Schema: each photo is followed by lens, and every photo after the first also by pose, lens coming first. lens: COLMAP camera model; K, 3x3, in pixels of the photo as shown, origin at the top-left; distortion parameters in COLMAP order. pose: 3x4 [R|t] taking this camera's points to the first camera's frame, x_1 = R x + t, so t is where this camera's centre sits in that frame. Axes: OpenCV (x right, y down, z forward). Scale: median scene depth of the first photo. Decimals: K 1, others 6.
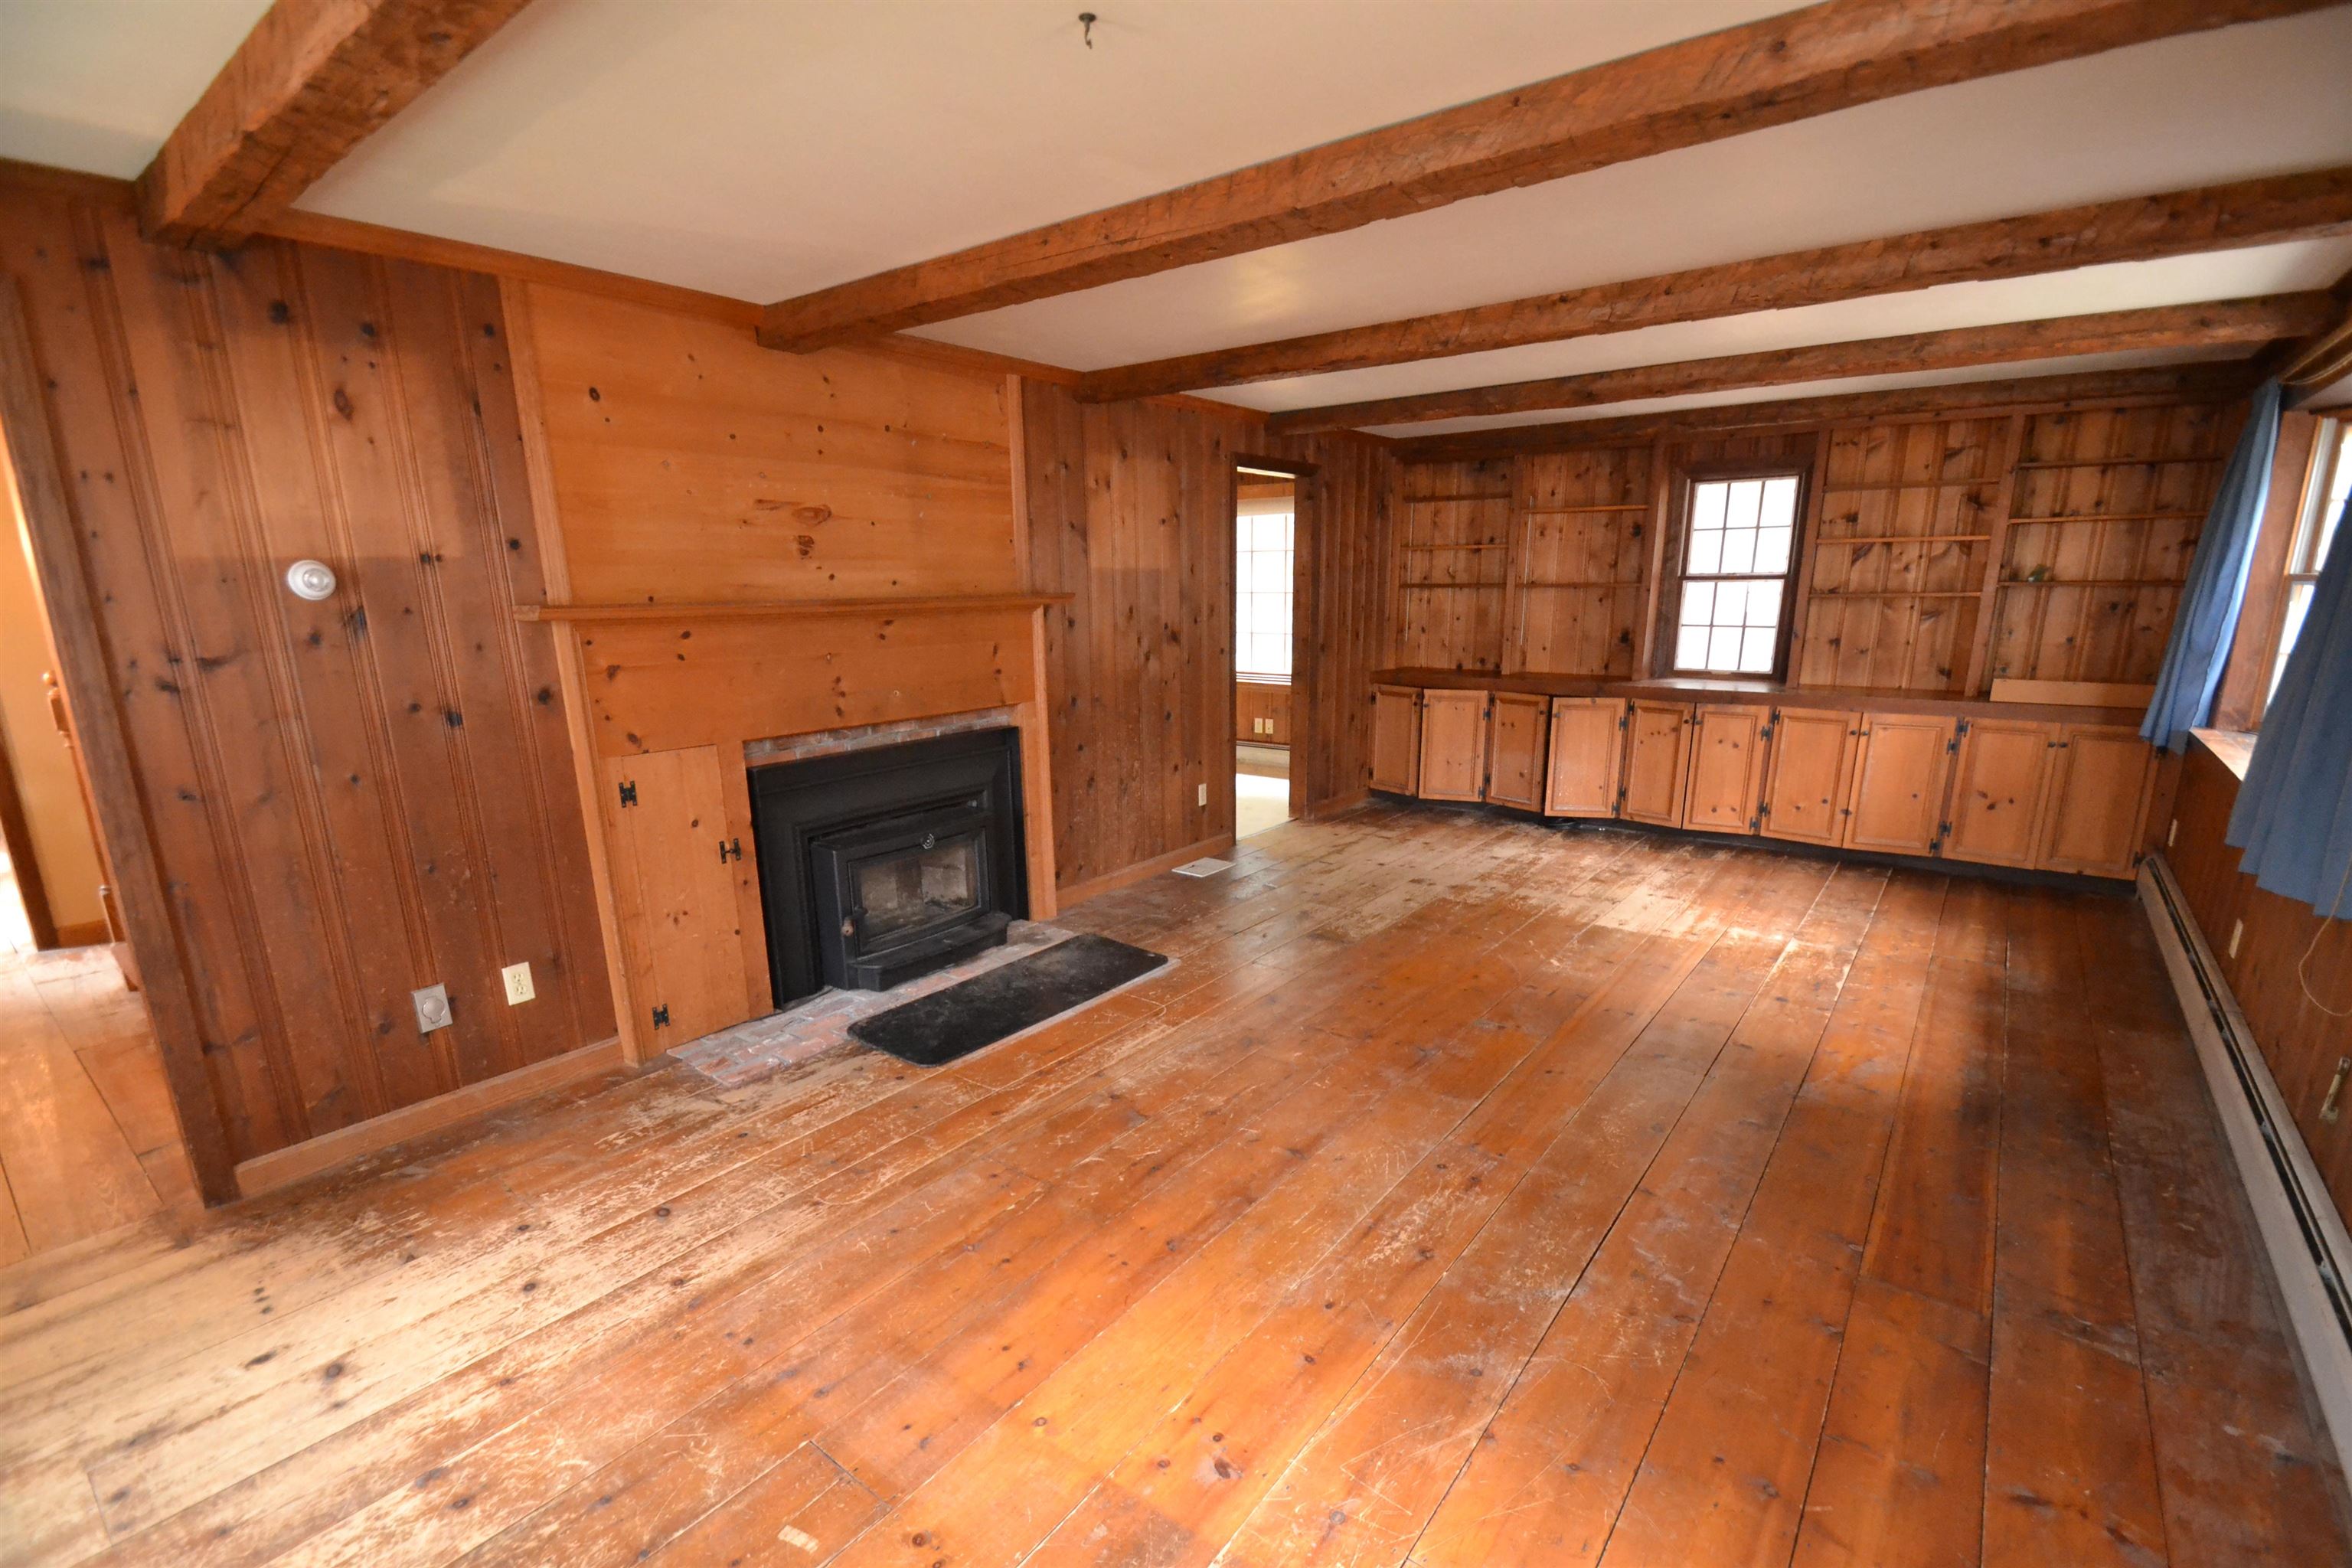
lens RADIAL K [[1046.8, 0, 1187.3], [0, 1046.8, 841.4], [0, 0, 1]] dist [0.000002, -0.000062]
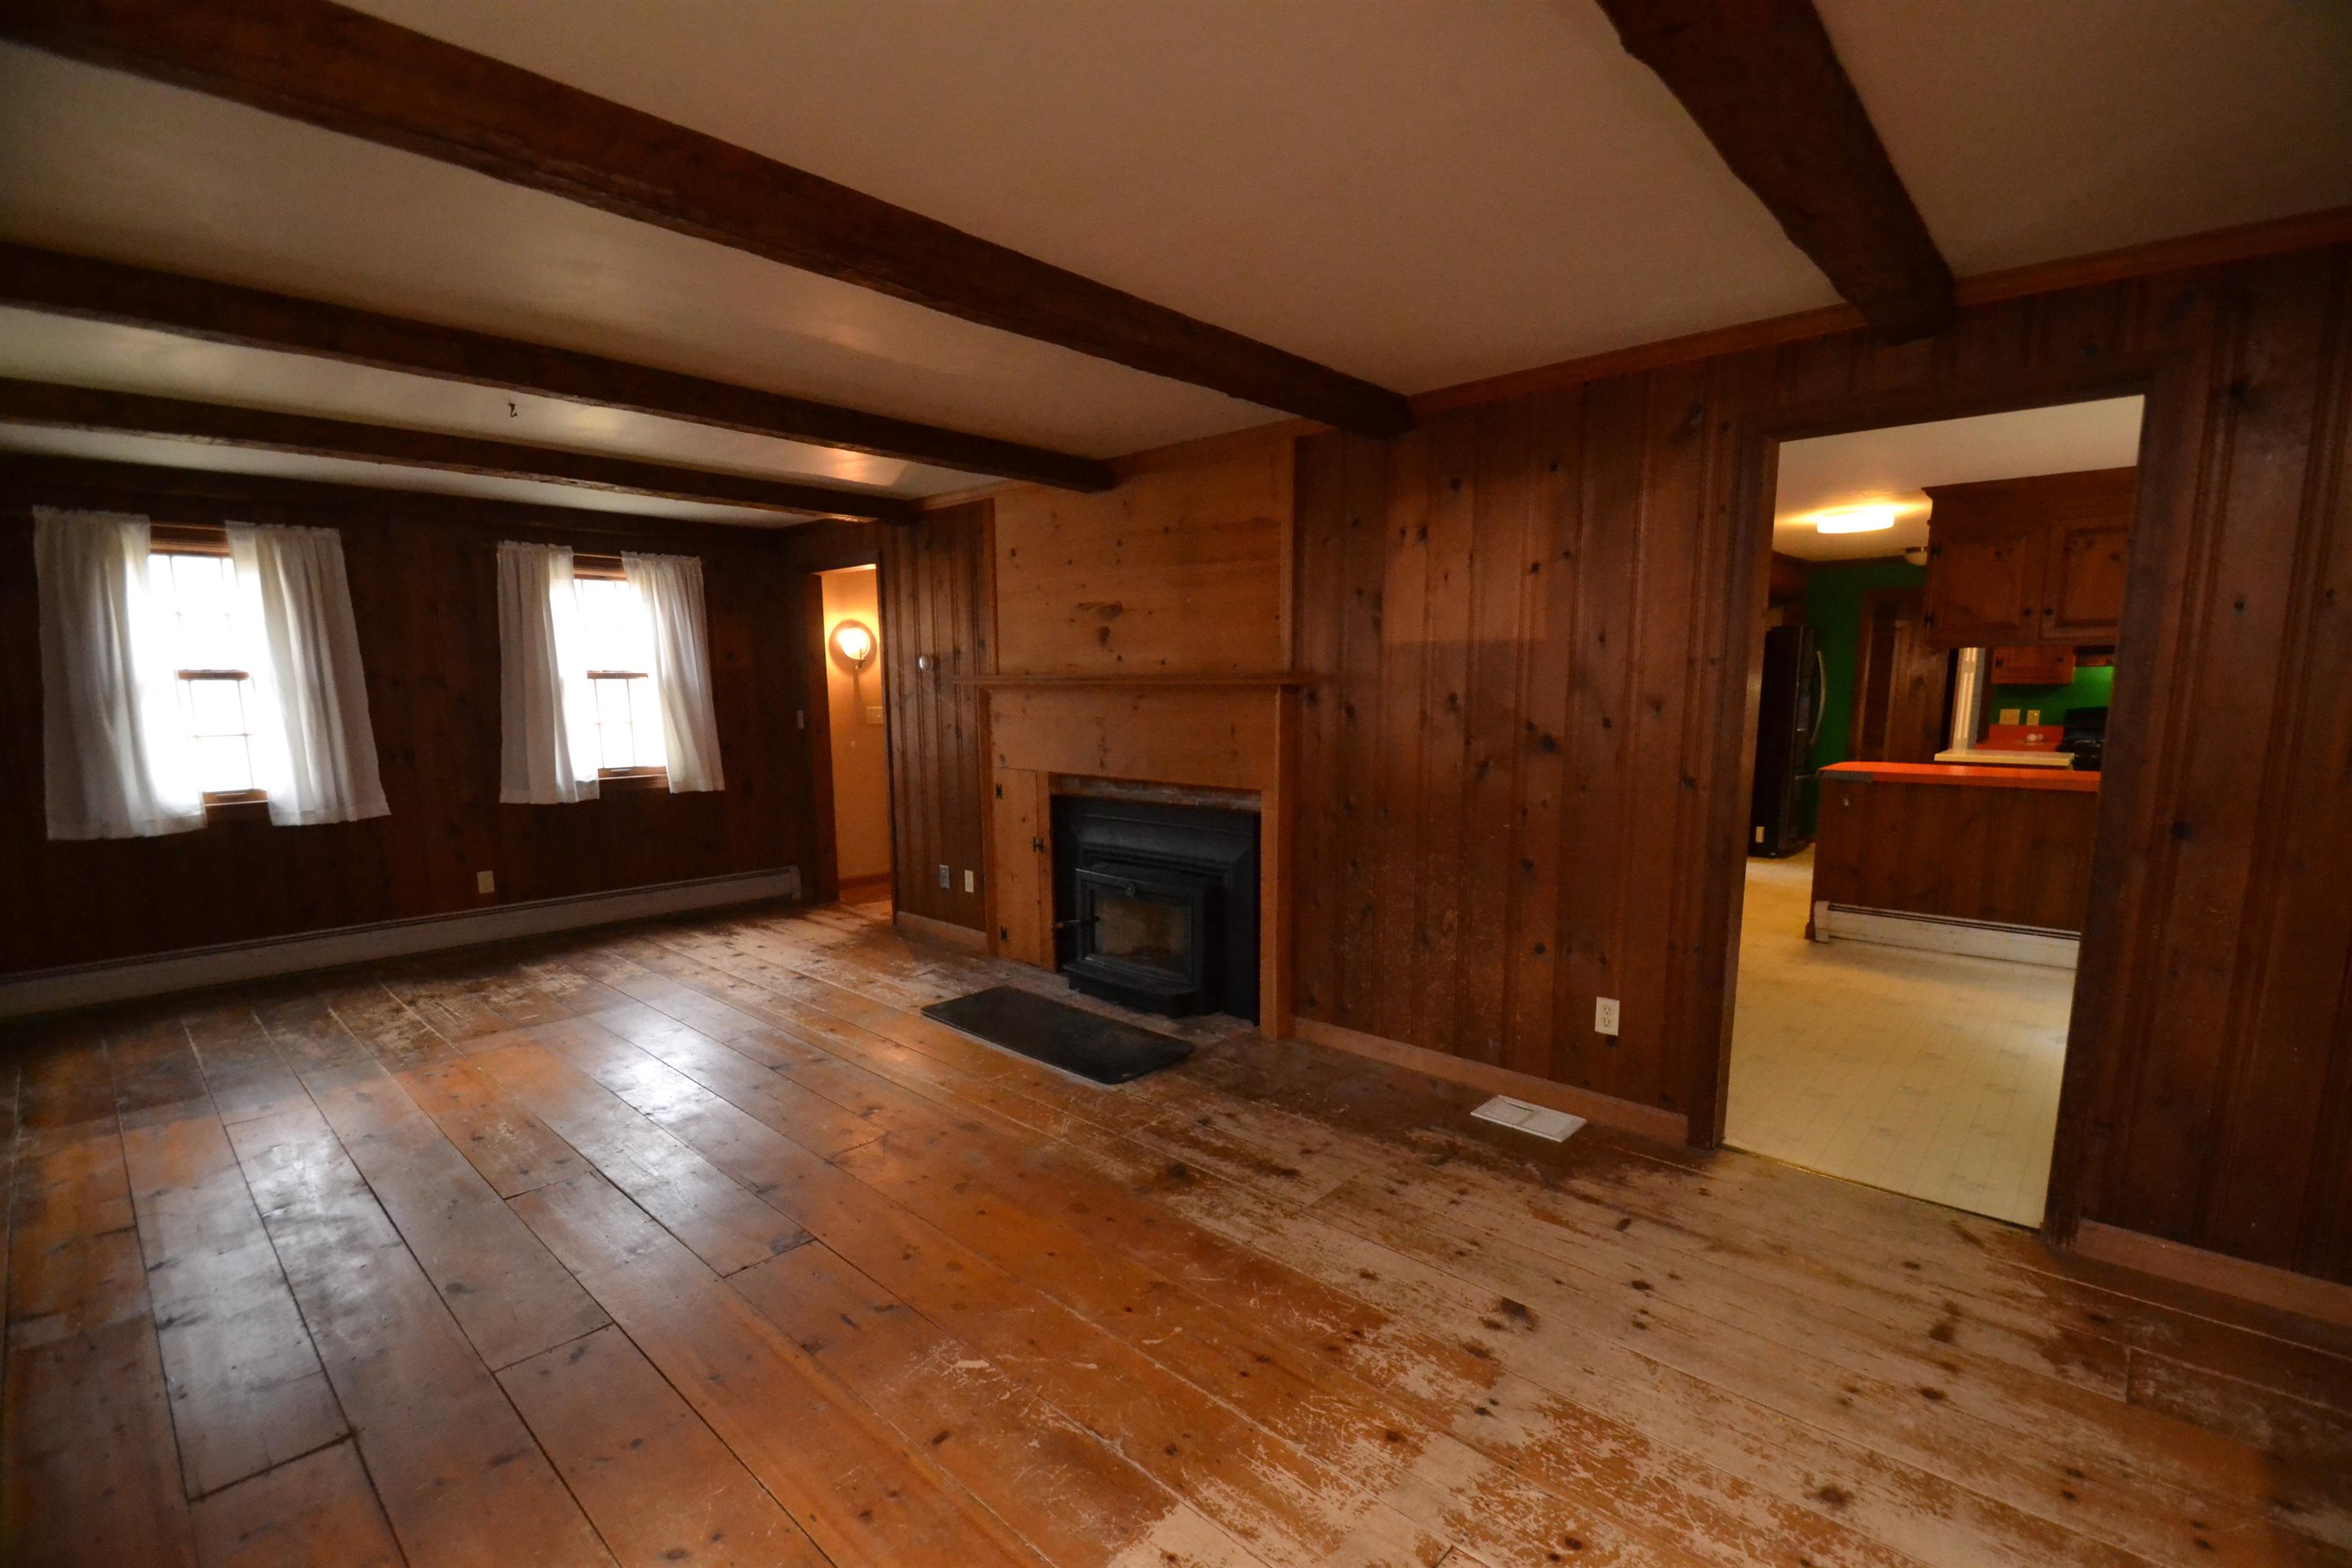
lens RADIAL K [[1045.4, 0, 1177.8], [0, 1045.4, 840.7], [0, 0, 1]] dist [0.020115, -0.020242]
pose [[-0.093624, 0.161573, -0.982410, 0.753486], [-0.238134, 0.954469, 0.179672, -0.235737], [0.966709, 0.250767, -0.050885, 0.975927]]
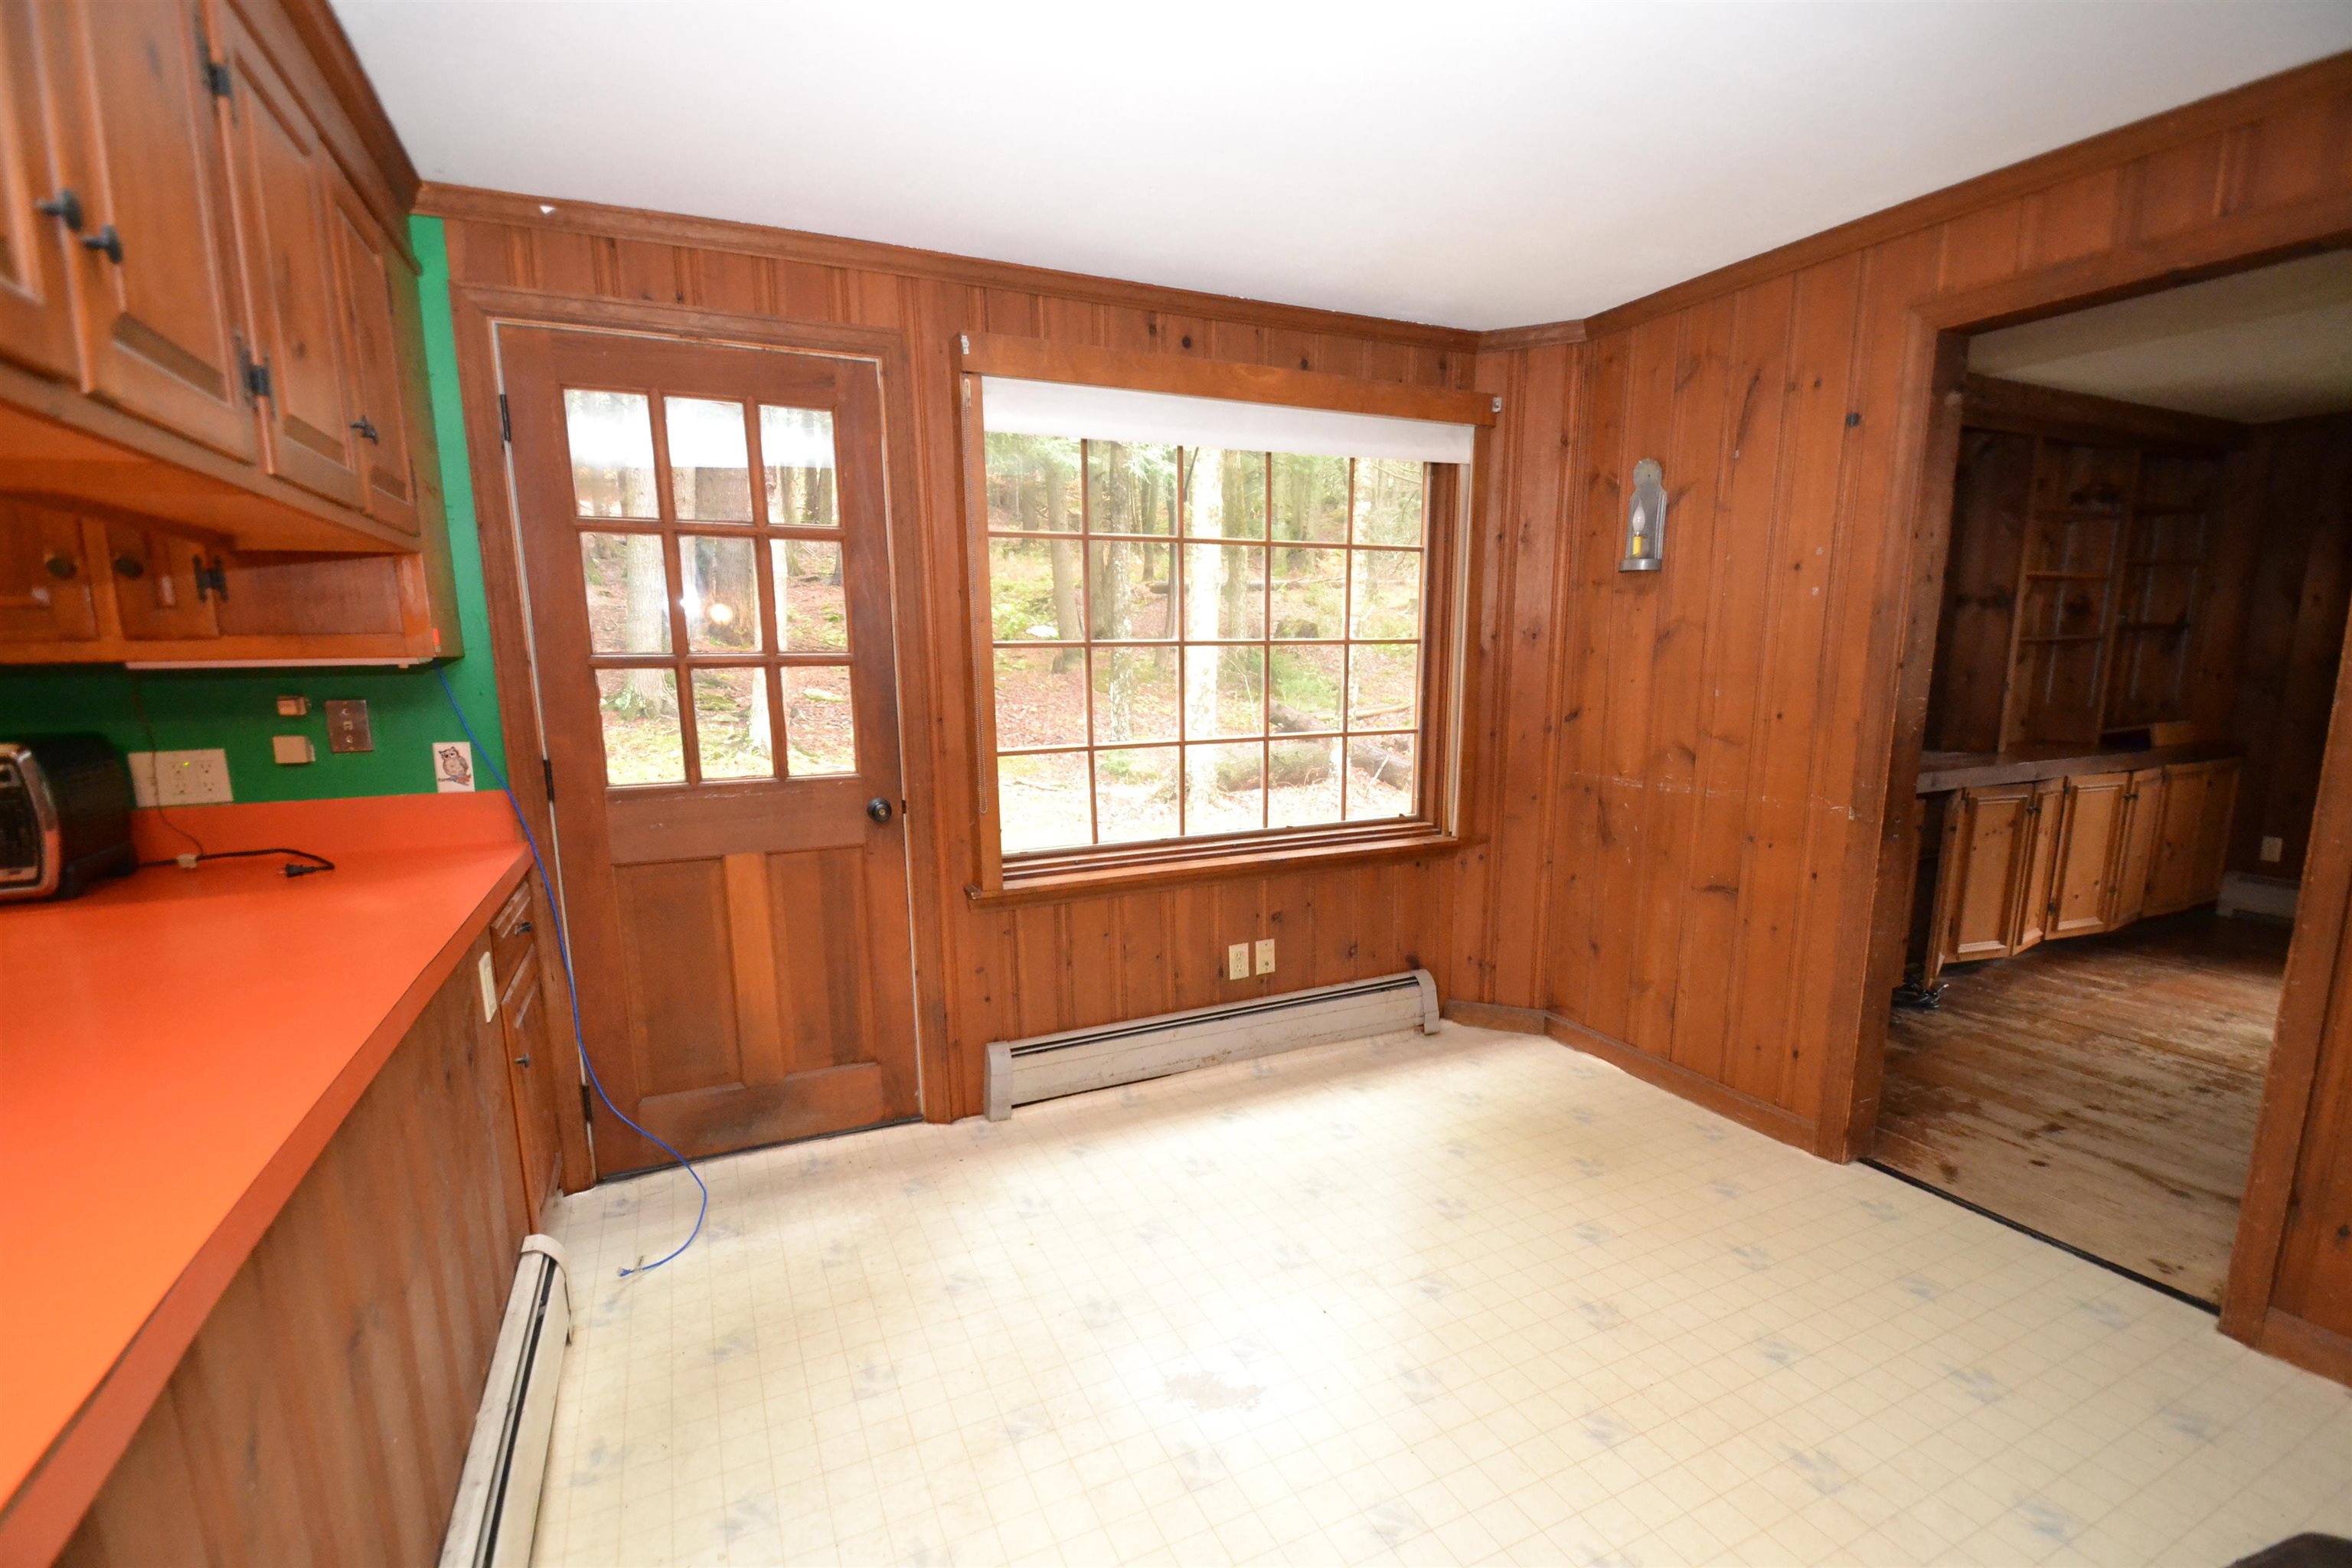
lens RADIAL K [[1045.4, 0, 1177.8], [0, 1045.4, 840.7], [0, 0, 1]] dist [0.020115, -0.020242]
pose [[0.459828, -0.157244, 0.873975, -0.556829], [0.220295, 0.973631, 0.059269, -0.346469], [-0.860249, 0.165279, 0.482343, 1.496685]]
